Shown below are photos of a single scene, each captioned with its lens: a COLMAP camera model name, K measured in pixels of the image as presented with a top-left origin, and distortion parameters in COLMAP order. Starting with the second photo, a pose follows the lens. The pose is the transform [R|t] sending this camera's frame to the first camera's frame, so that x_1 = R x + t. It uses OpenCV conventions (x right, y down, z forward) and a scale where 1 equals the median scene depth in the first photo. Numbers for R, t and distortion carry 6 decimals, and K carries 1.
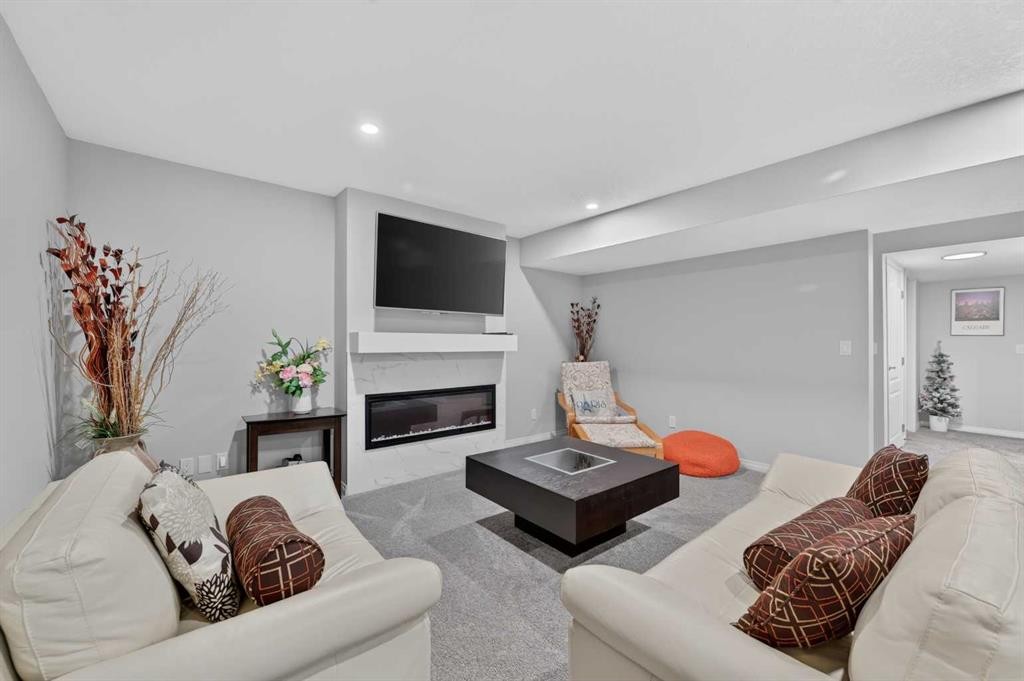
lens RADIAL K [[405.5, 0, 513.0], [0, 405.5, 347.8], [0, 0, 1]] dist [-0.000280, 0.000175]
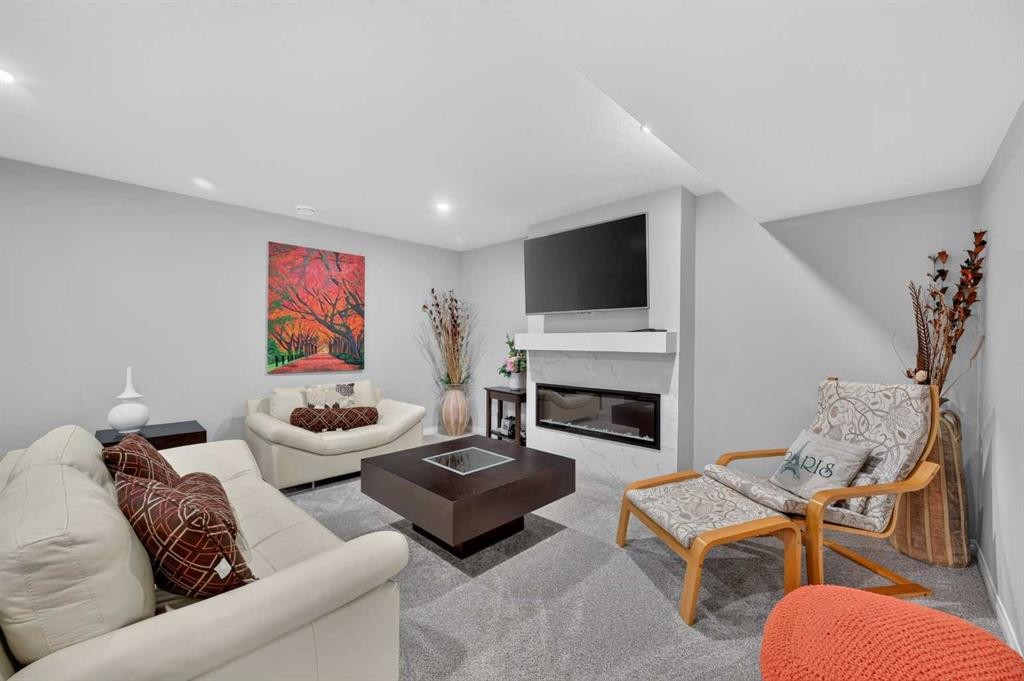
lens RADIAL K [[405.5, 0, 513.0], [0, 405.5, 347.8], [0, 0, 1]] dist [-0.000280, 0.000175]
pose [[0.093295, 0.011652, -0.995570, 0.873842], [-0.014444, 0.999842, 0.010349, -0.006101], [0.995534, 0.013414, 0.093448, 0.780128]]
